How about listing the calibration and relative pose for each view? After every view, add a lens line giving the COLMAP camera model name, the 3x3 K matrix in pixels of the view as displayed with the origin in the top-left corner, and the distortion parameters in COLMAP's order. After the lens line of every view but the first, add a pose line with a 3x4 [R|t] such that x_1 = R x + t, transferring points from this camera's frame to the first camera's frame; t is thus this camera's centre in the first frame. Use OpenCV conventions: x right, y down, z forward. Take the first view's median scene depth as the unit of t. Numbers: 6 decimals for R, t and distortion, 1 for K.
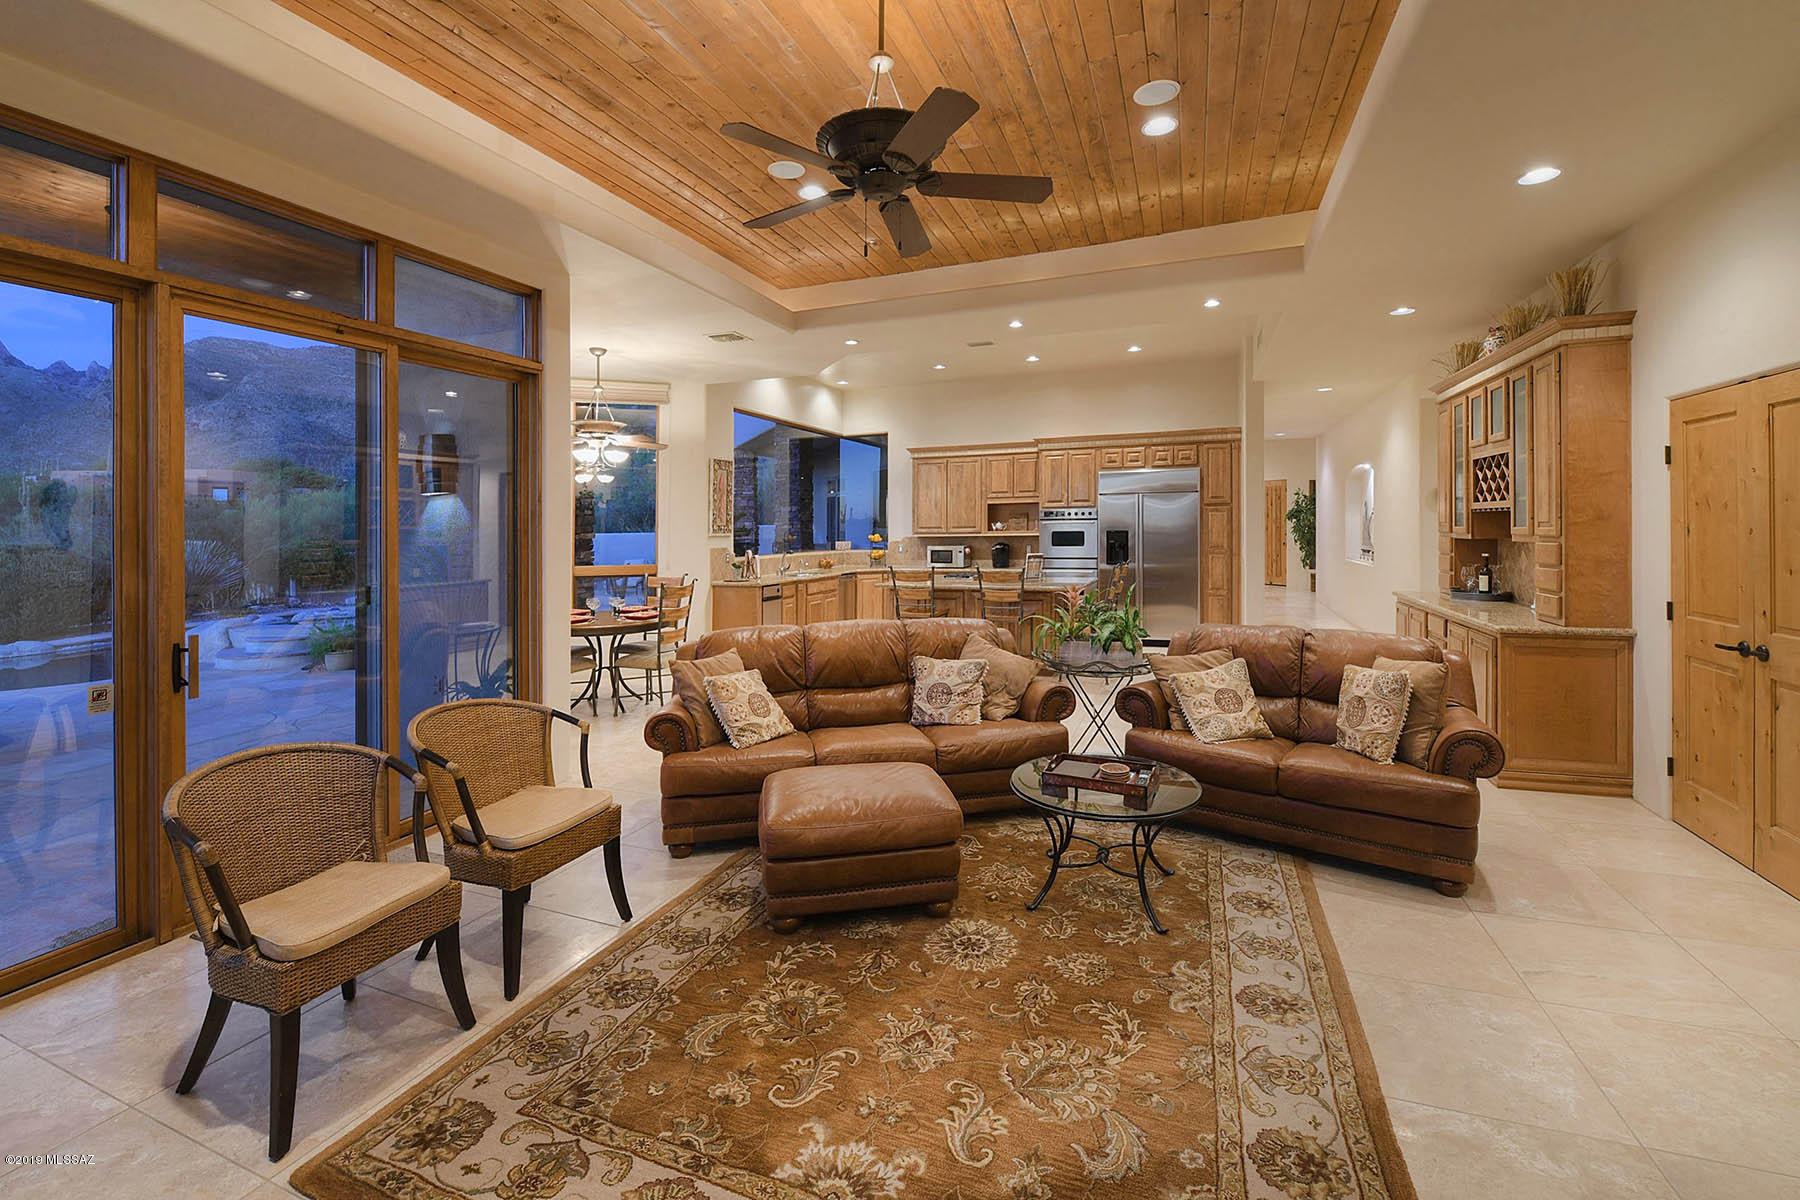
lens RADIAL K [[794.1, 0, 870.1], [0, 794.1, 551.0], [0, 0, 1]] dist [-0.003765, -0.001296]
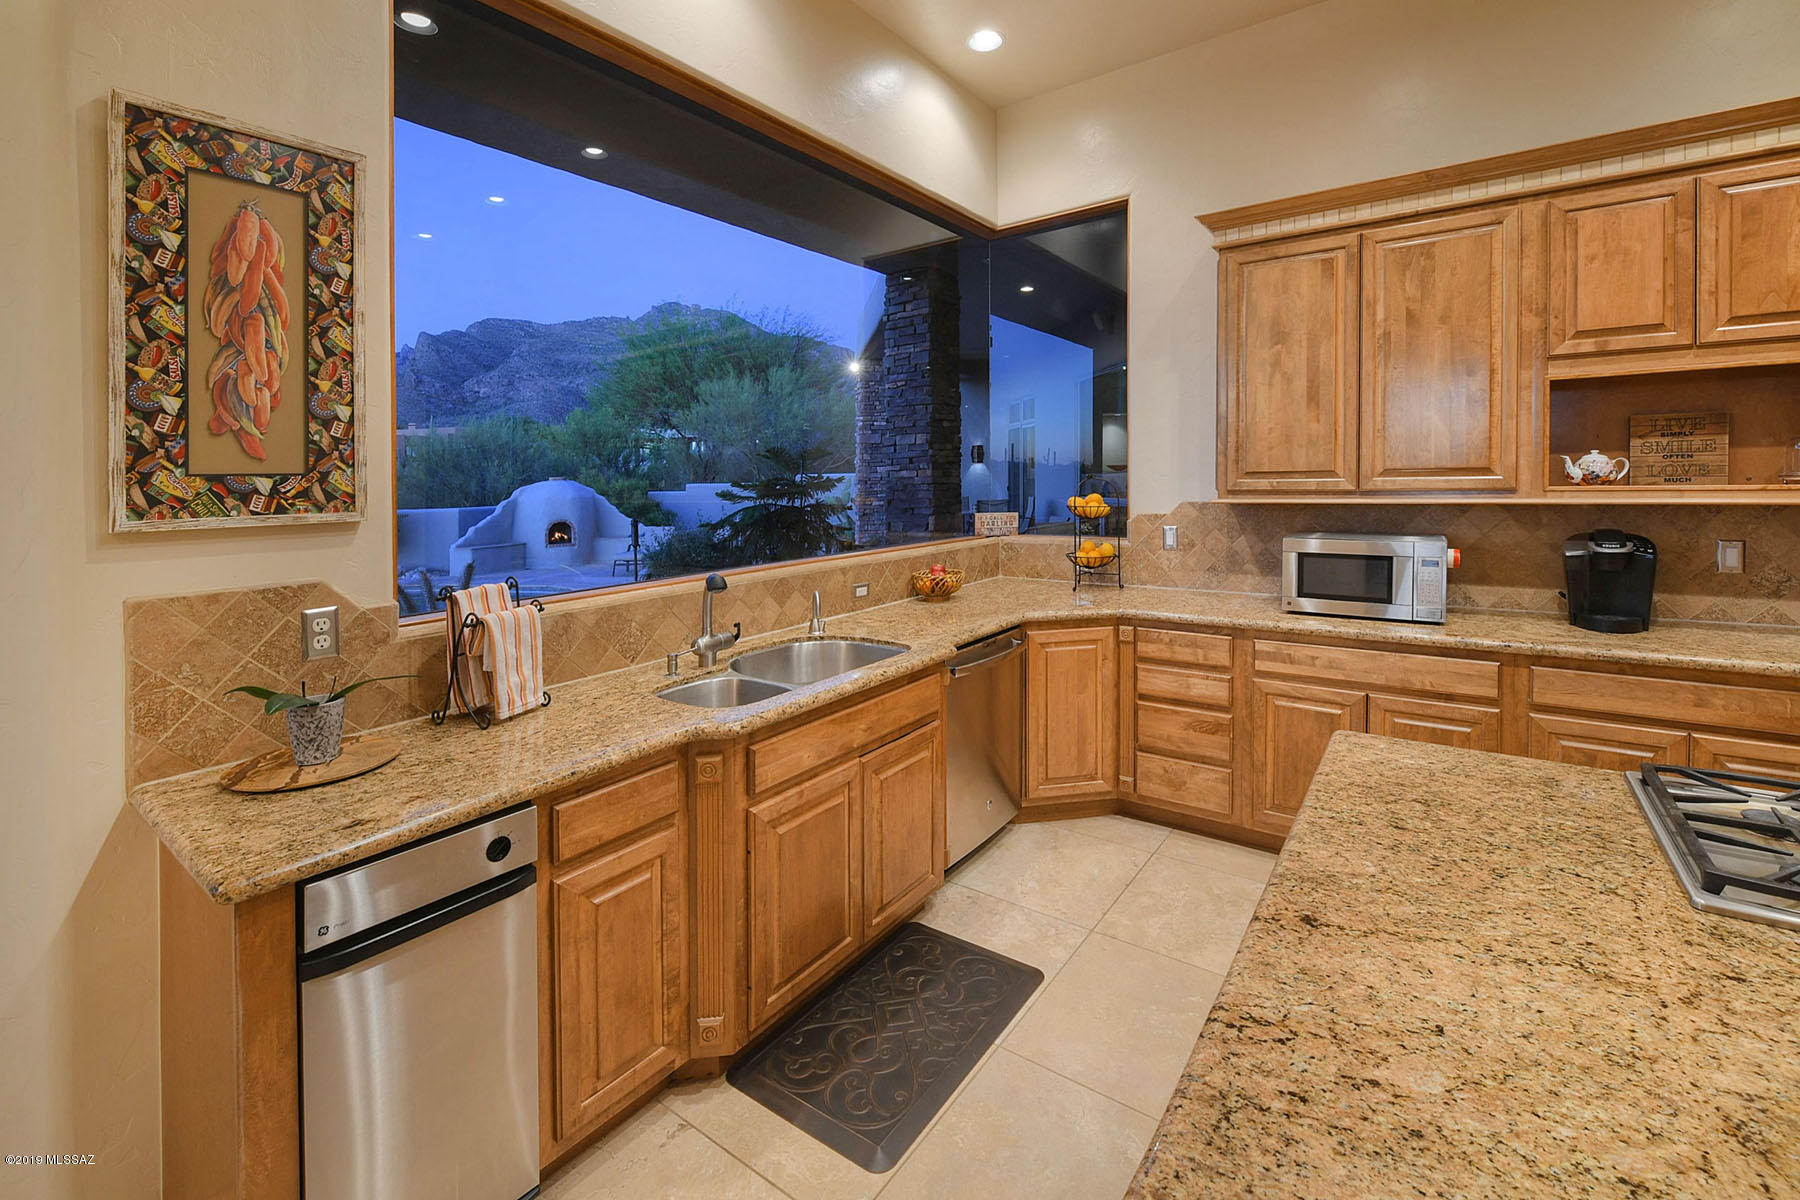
lens RADIAL K [[770.6, 0, 984.3], [0, 770.6, 494.7], [0, 0, 1]] dist [-0.014038, -0.000818]
pose [[0.988117, -0.005113, -0.153617, 0.014554], [0.005487, 0.999983, 0.002015, -0.025067], [0.153604, -0.002834, 0.988128, 0.767951]]
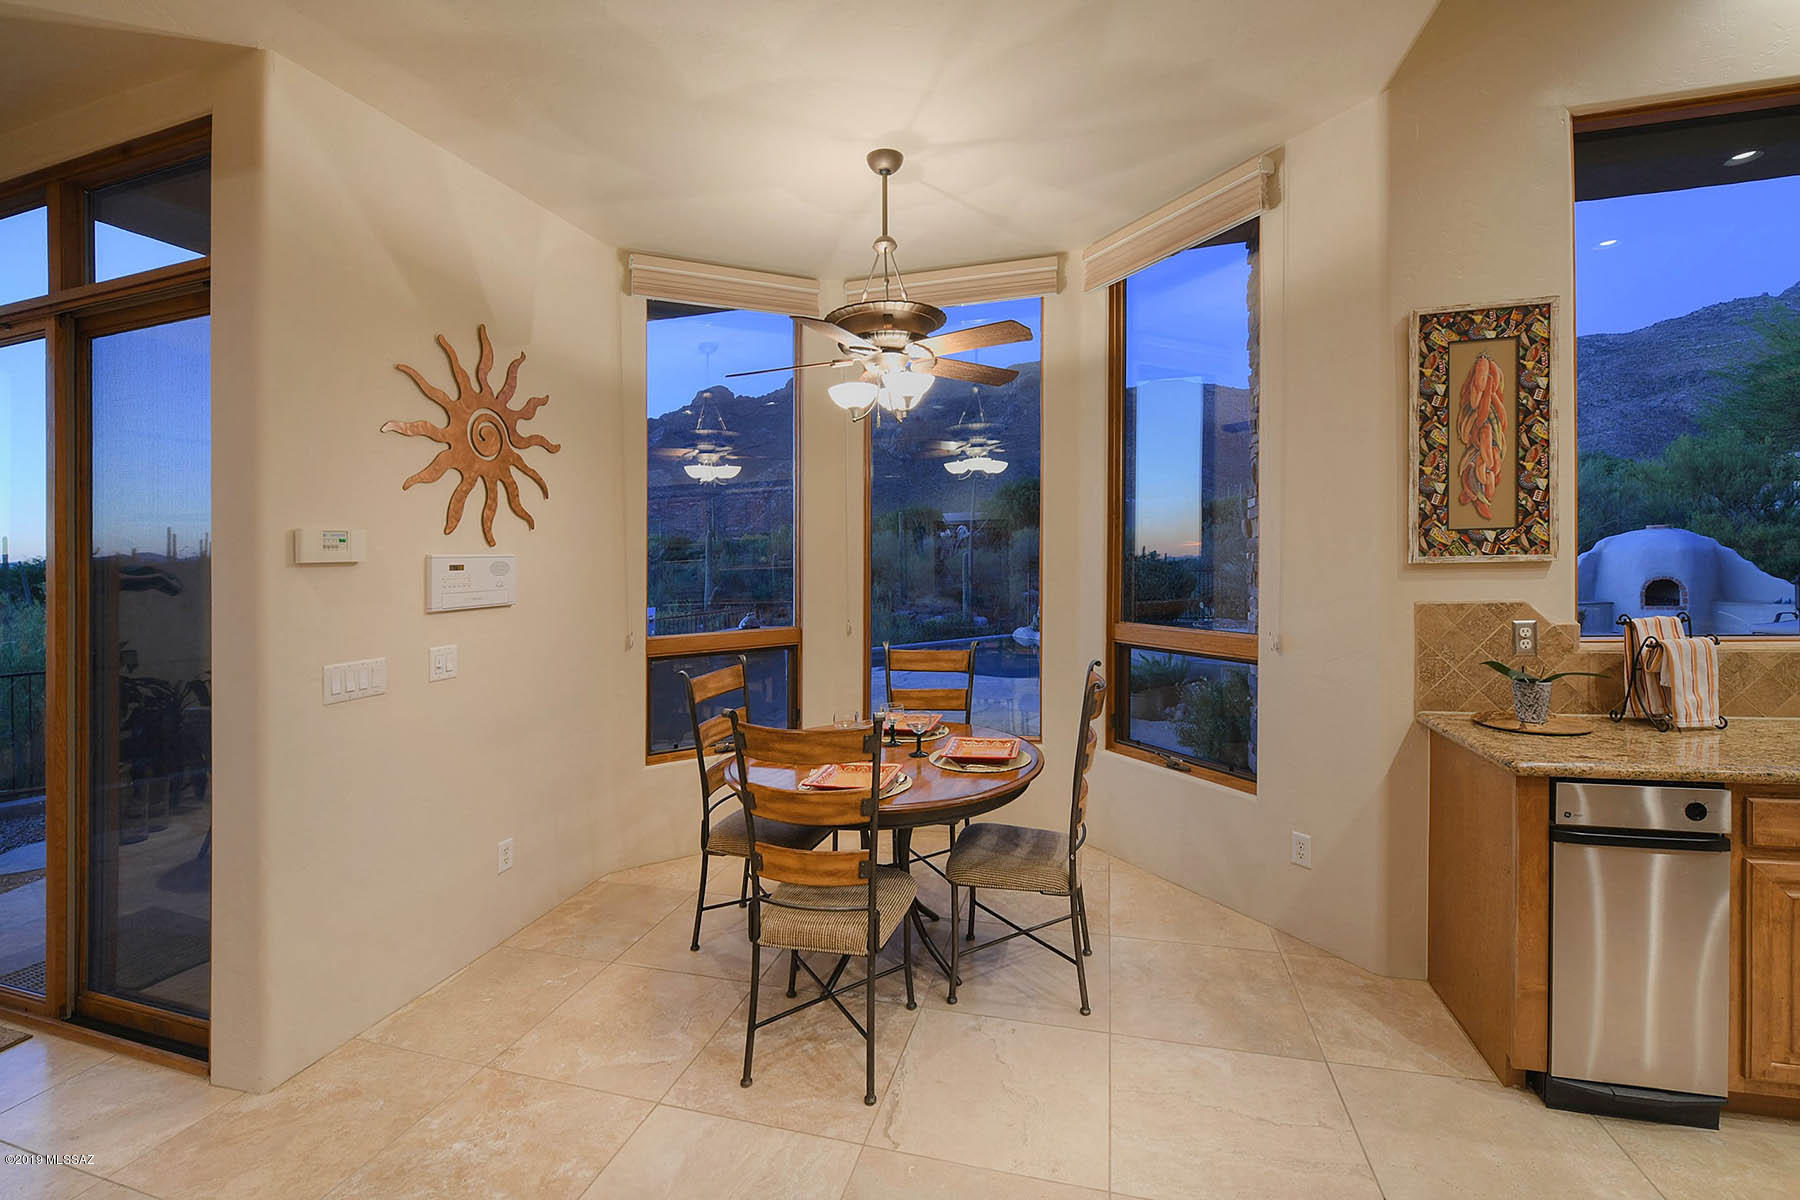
lens RADIAL K [[794.1, 0, 870.1], [0, 794.1, 551.0], [0, 0, 1]] dist [-0.003765, -0.001296]
pose [[0.133533, 0.000889, -0.991044, 0.068289], [0.003601, 0.999993, 0.001382, -0.023595], [0.991038, -0.003754, 0.133528, 0.666059]]
